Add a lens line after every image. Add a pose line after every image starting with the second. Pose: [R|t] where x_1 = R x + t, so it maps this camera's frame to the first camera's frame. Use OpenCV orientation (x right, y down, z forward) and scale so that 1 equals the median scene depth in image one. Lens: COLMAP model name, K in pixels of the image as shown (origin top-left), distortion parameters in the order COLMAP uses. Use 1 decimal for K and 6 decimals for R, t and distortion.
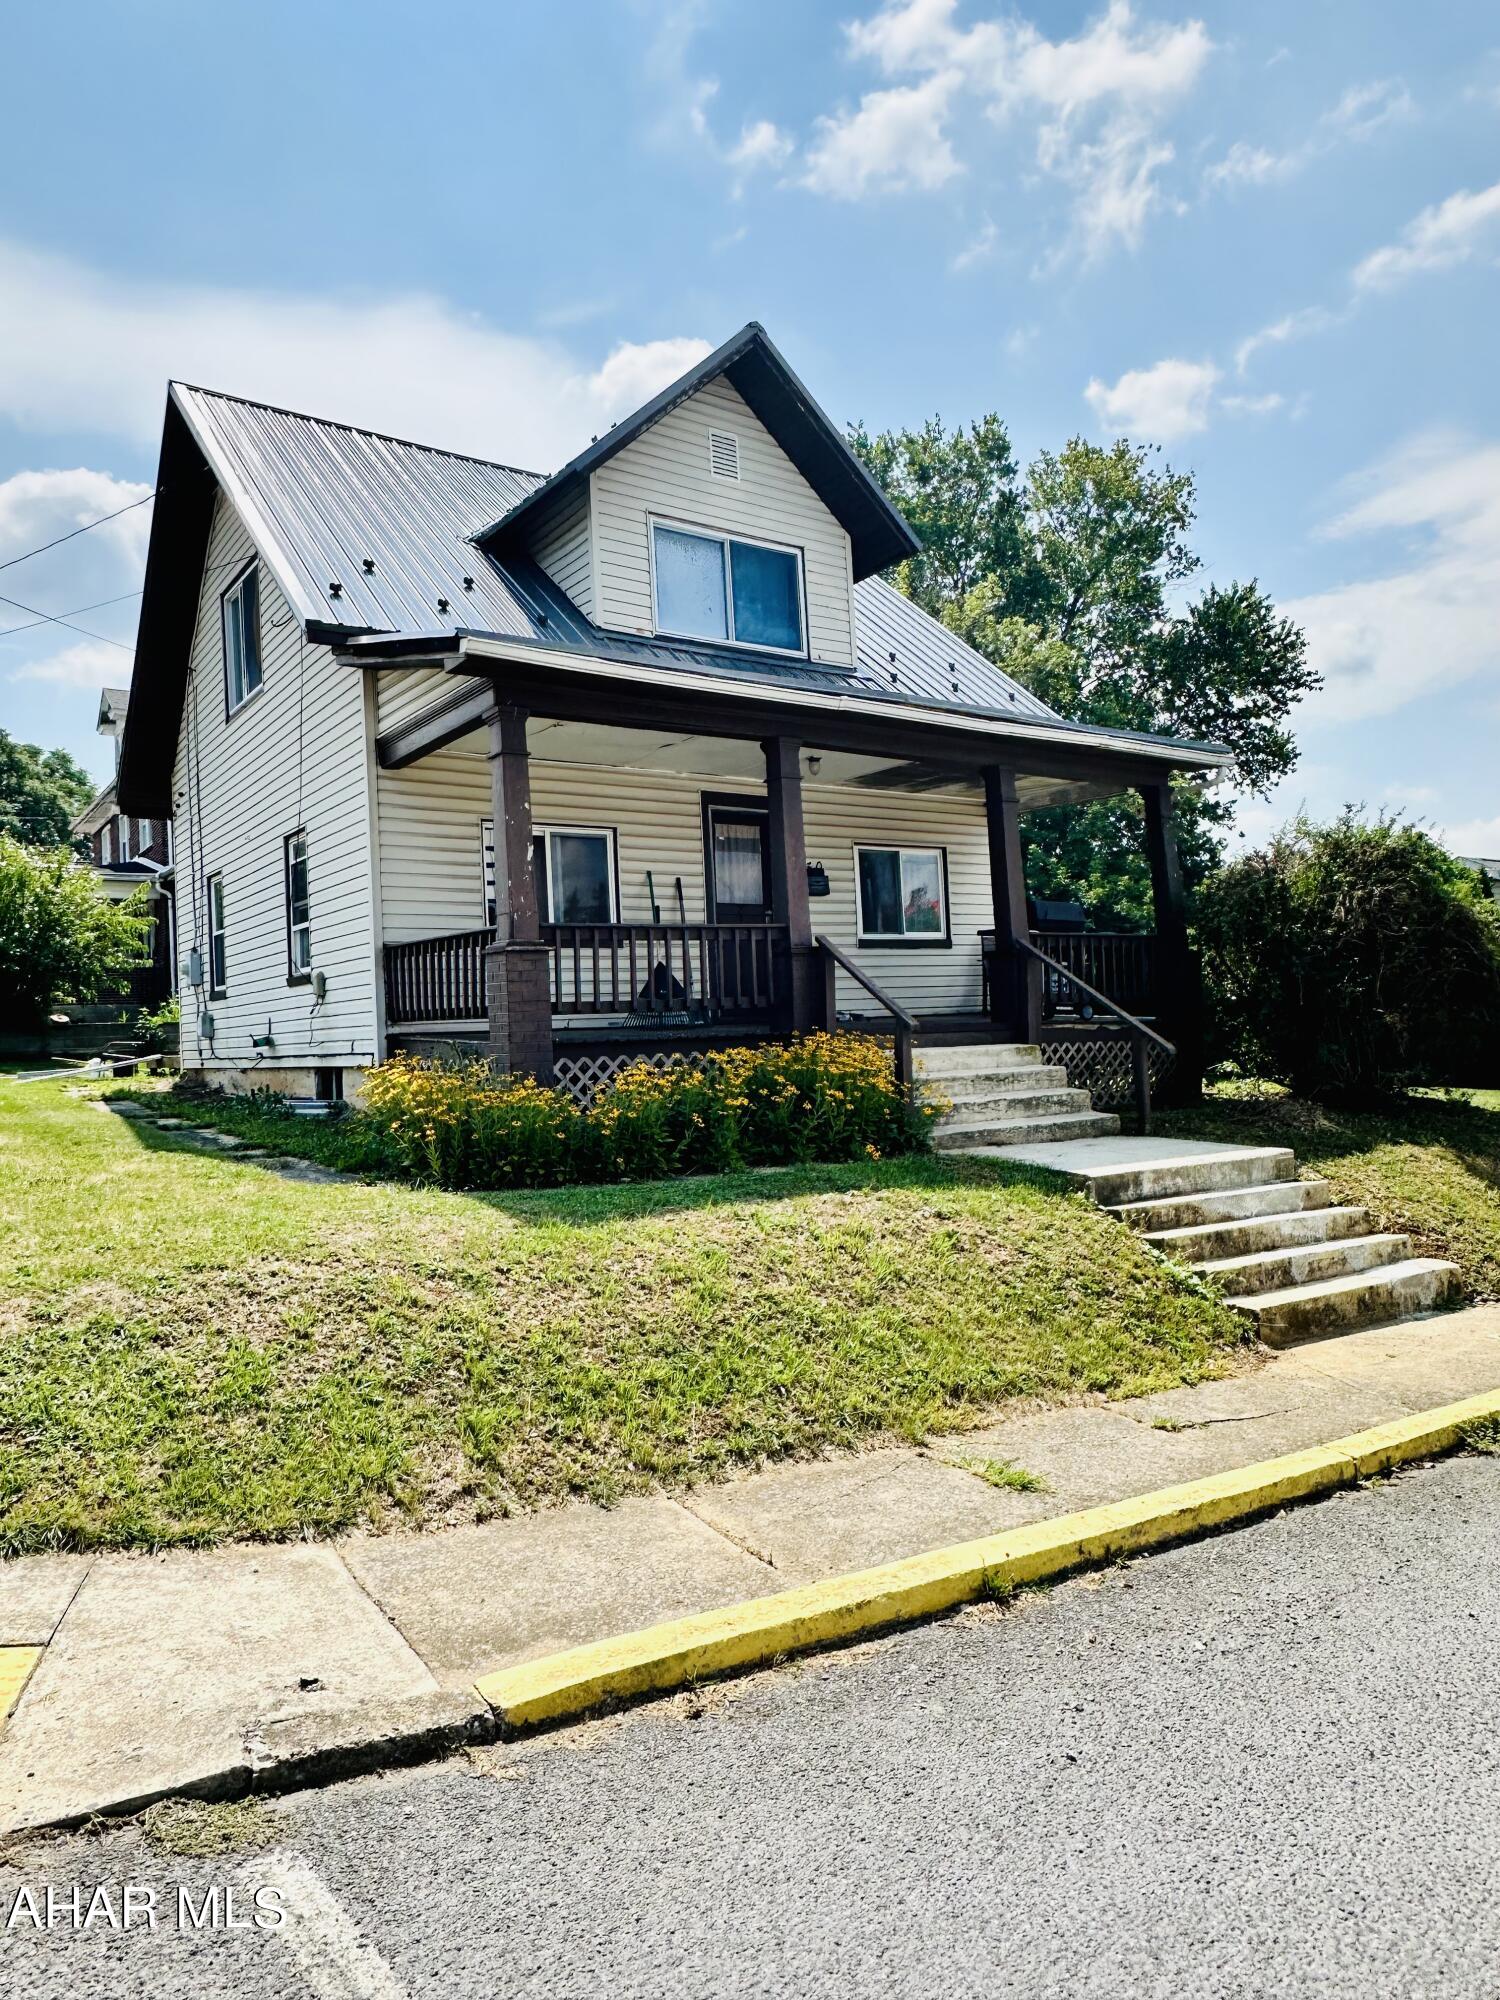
lens RADIAL K [[1280.7, 0, 750.0], [0, 1280.7, 1000.0], [0, 0, 1]] dist [-0.000866, 0.000895]
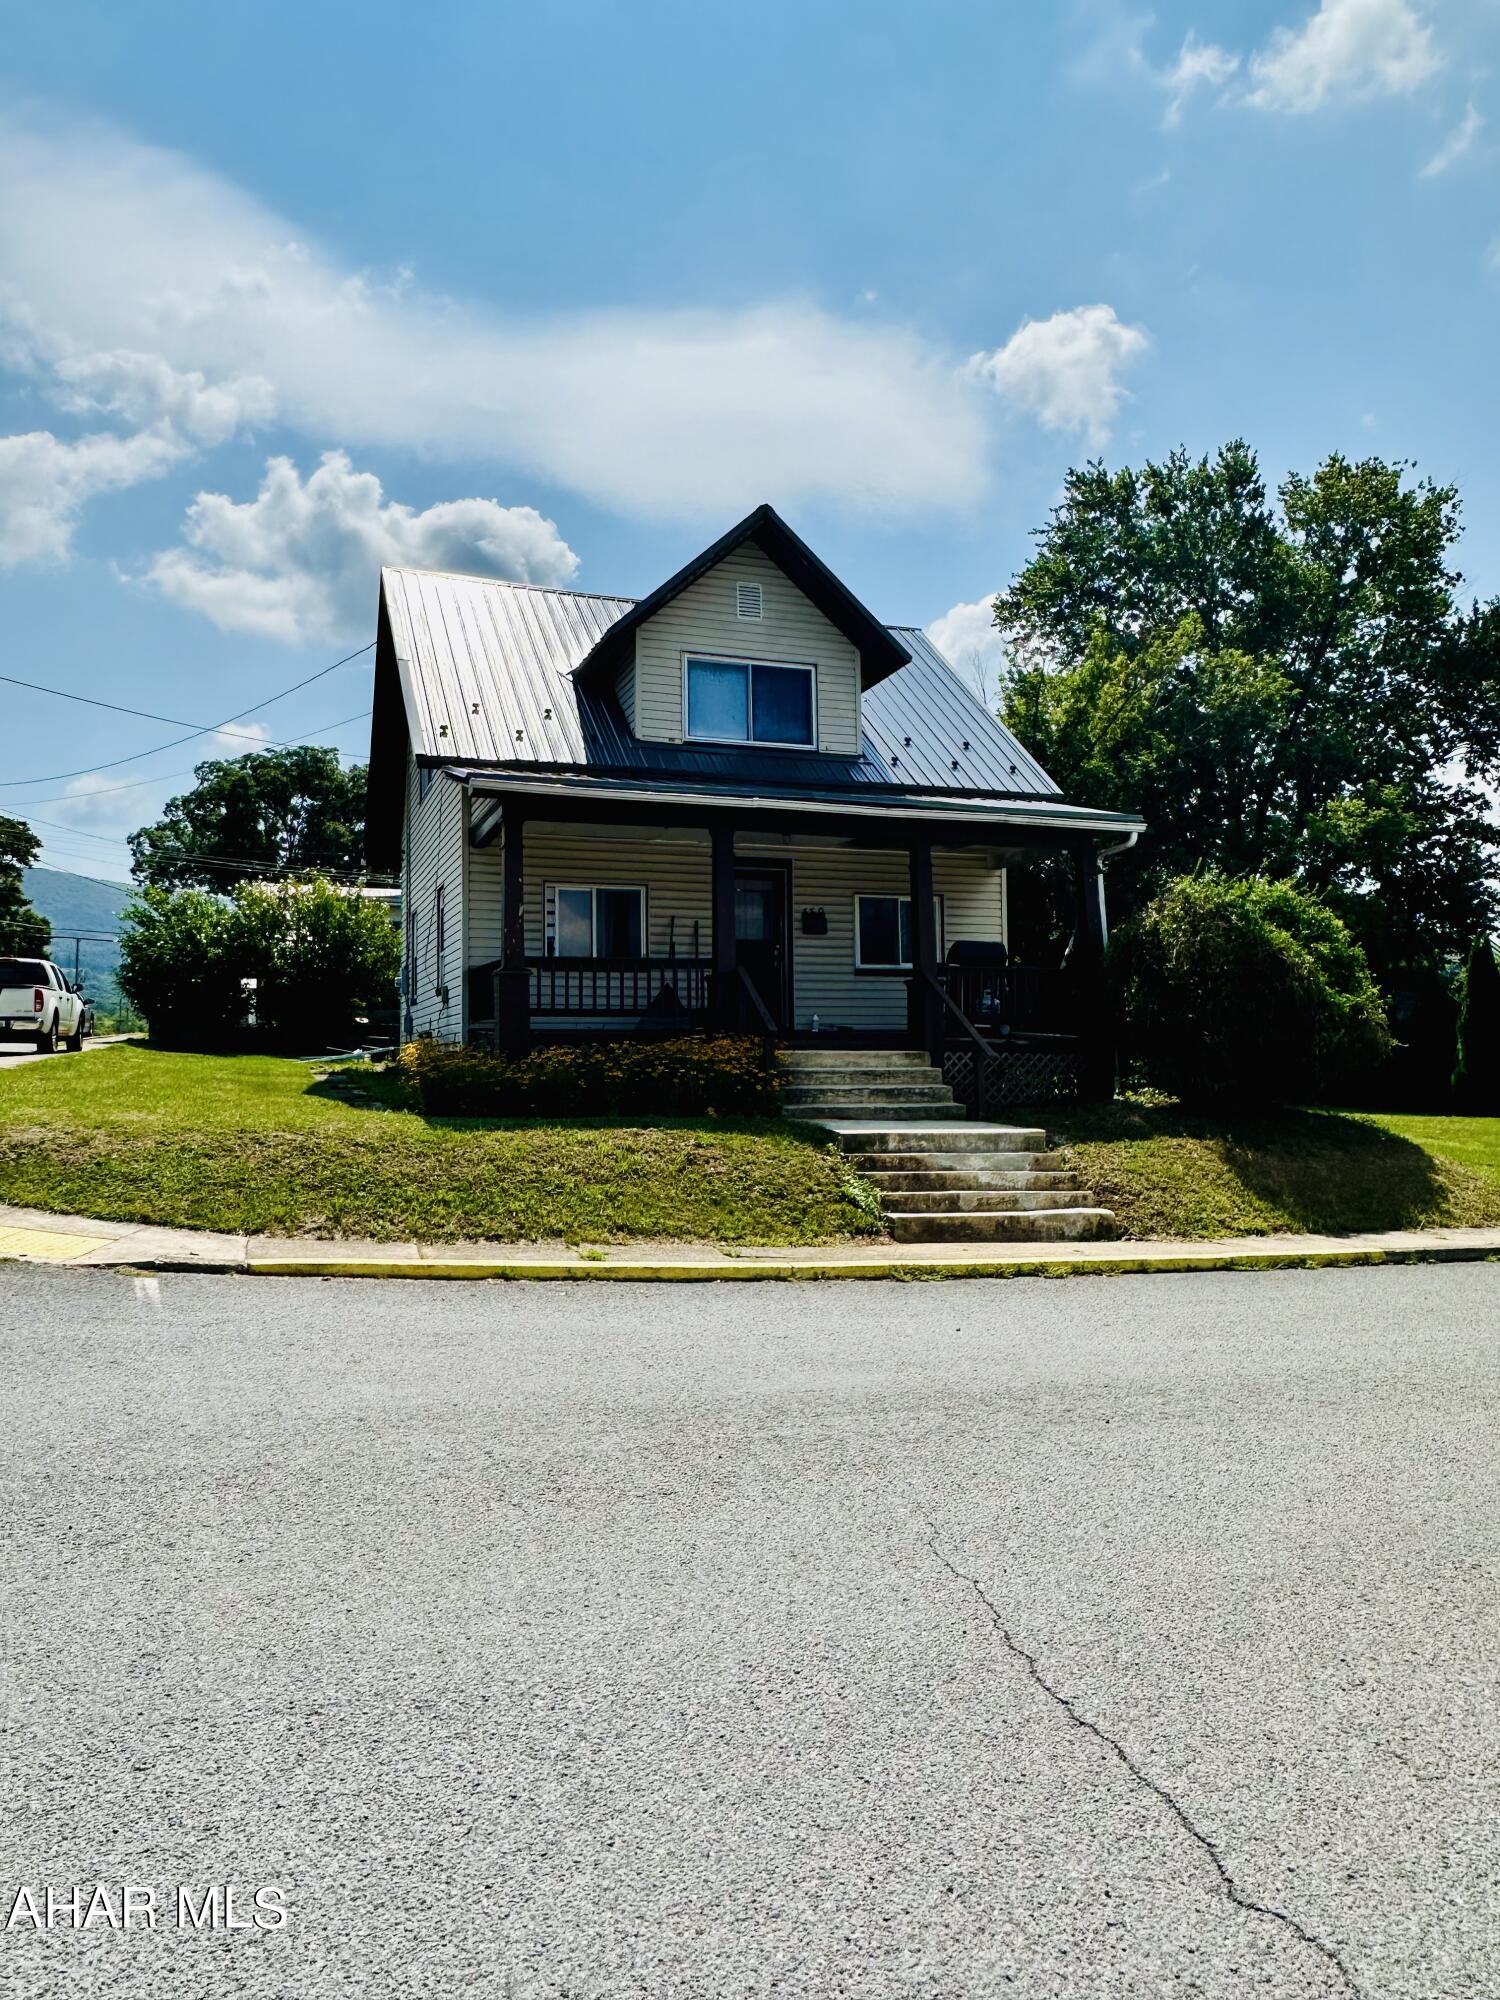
lens RADIAL K [[1356.7, 0, 750.0], [0, 1356.7, 1000.0], [0, 0, 1]] dist [-0.003251, -0.000450]
pose [[0.963359, 0.022486, -0.267272, 0.382197], [-0.026937, 0.999553, -0.012996, 0.004532], [0.266860, 0.019719, 0.963533, -0.356303]]
